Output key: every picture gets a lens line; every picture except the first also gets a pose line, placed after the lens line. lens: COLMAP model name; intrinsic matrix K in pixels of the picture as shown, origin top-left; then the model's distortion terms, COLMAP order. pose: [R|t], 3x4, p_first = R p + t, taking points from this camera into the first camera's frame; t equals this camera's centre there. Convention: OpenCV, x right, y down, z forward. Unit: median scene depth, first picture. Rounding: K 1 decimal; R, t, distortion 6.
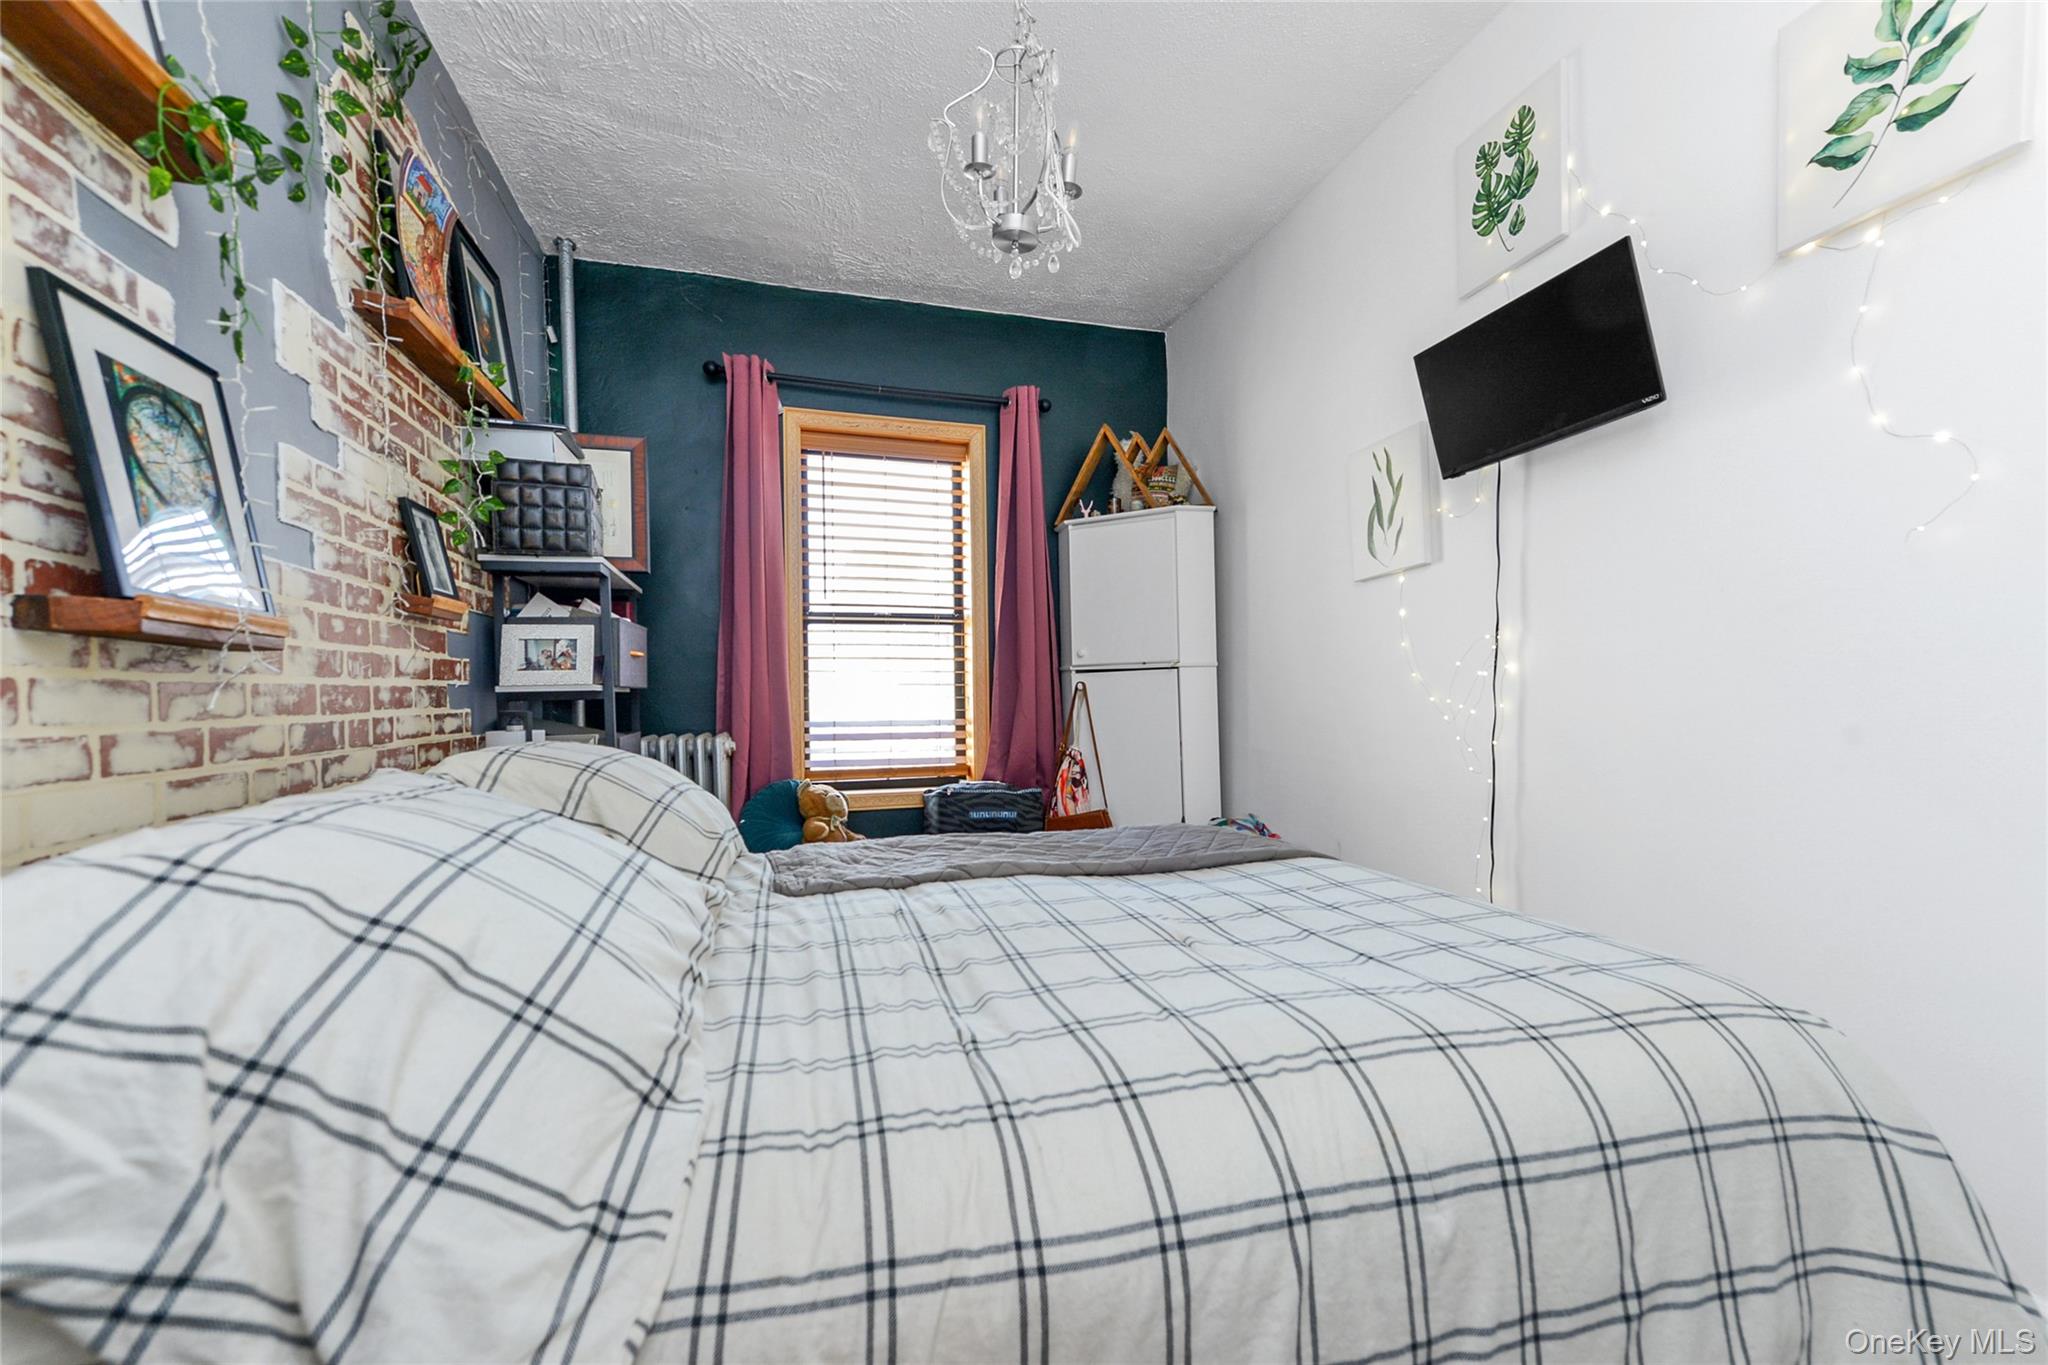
lens RADIAL K [[806.5, 0, 1022.0], [0, 806.5, 692.6], [0, 0, 1]] dist [0.014987, -0.000122]
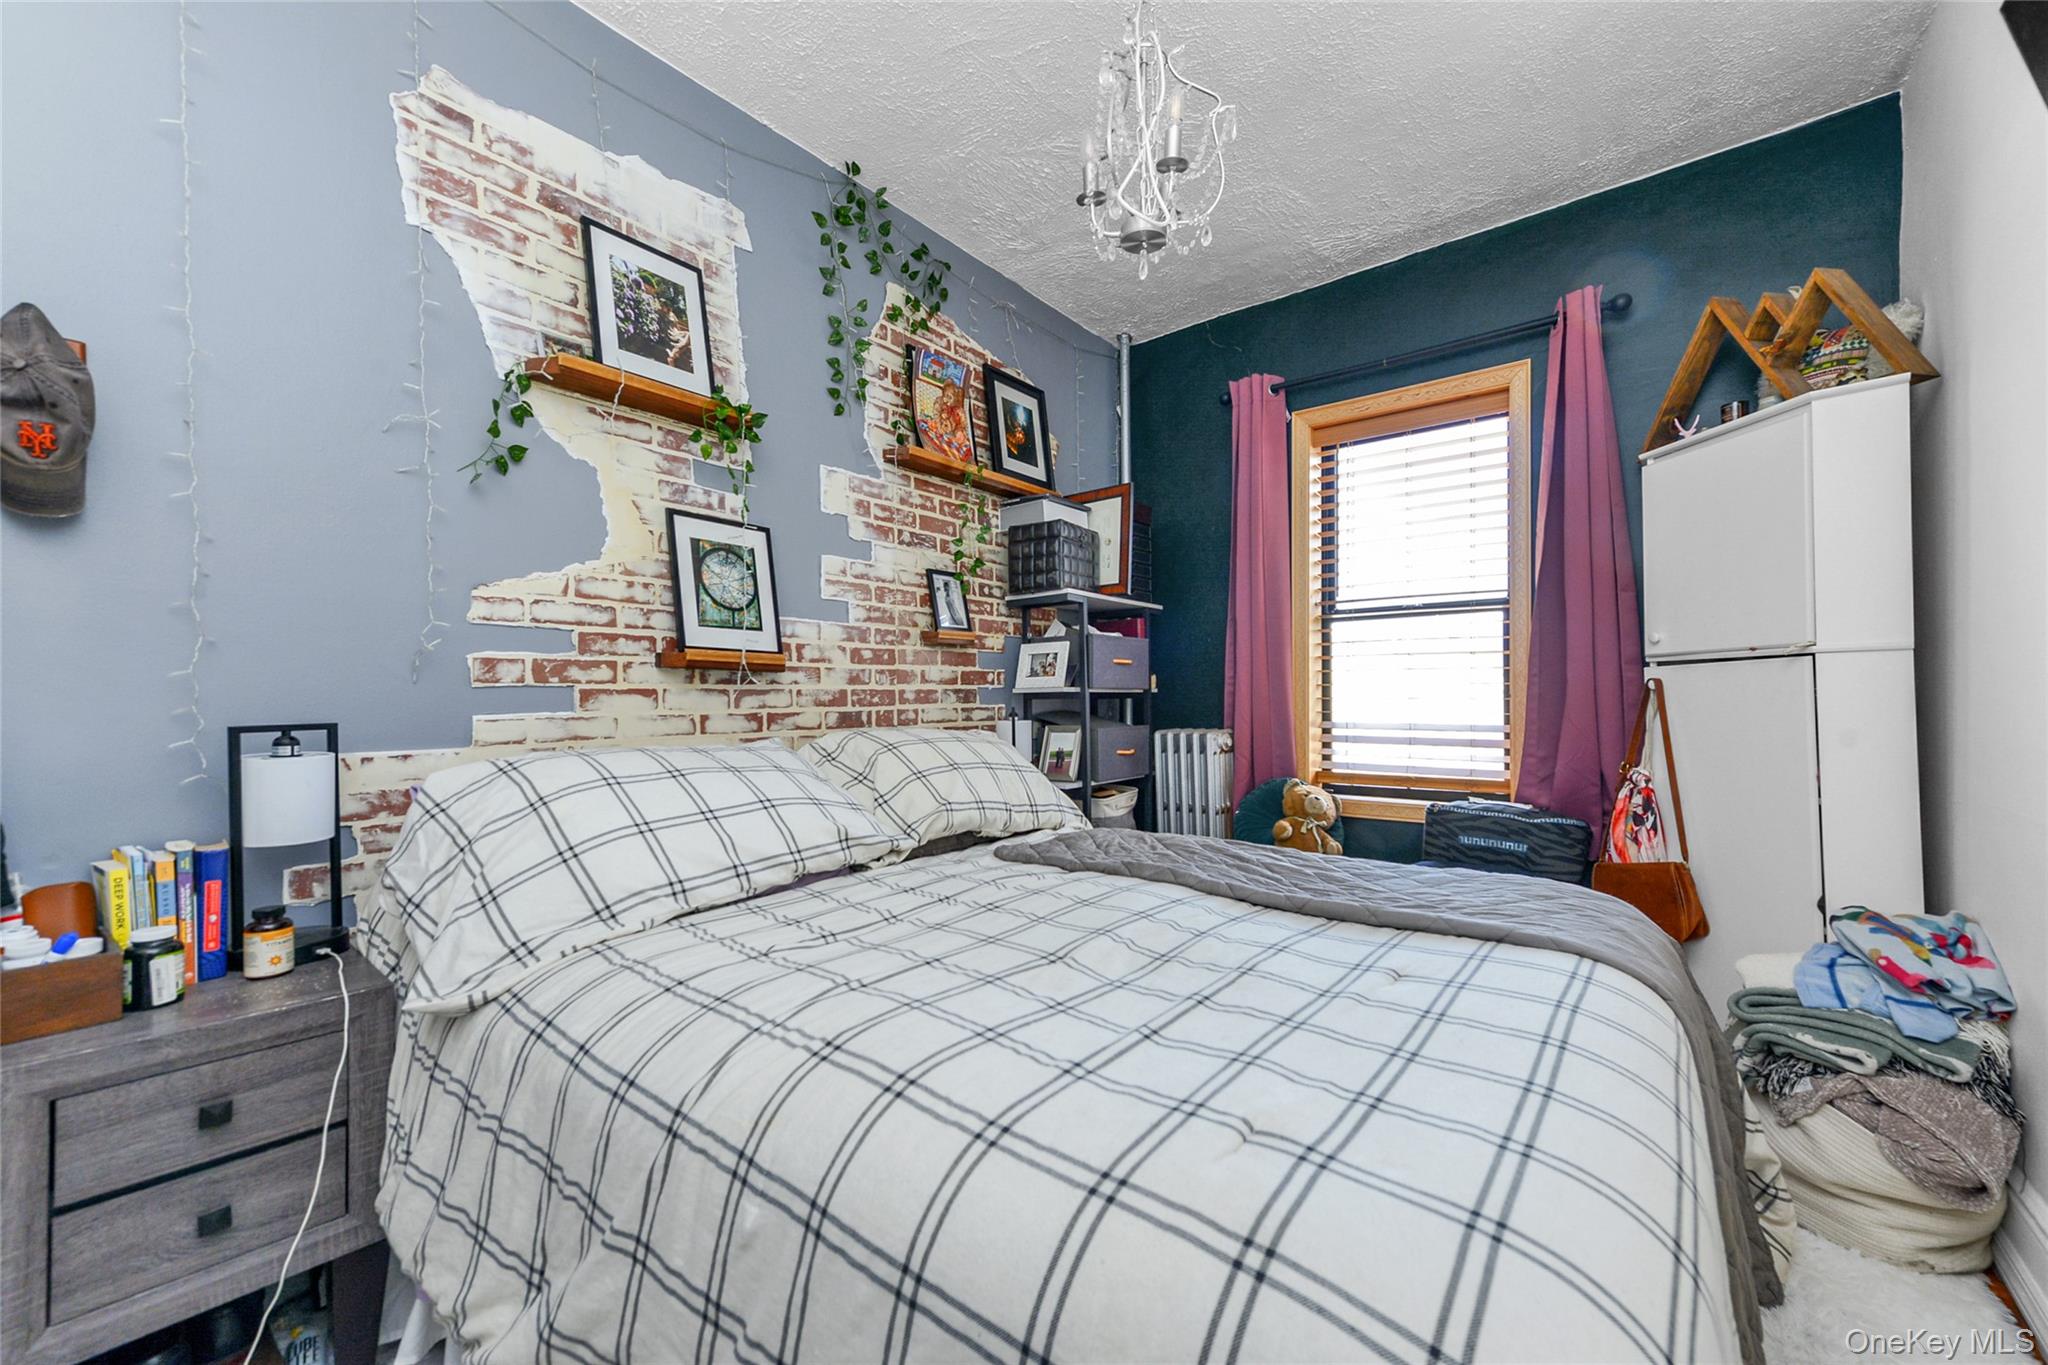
lens RADIAL K [[806.5, 0, 1055.8], [0, 806.5, 690.1], [0, 0, 1]] dist [0.014987, -0.000122]
pose [[0.585913, -0.001205, -0.810373, 0.681854], [0.001173, 0.999999, -0.000639, -0.005808], [0.810373, -0.000576, 0.585914, 0.307566]]
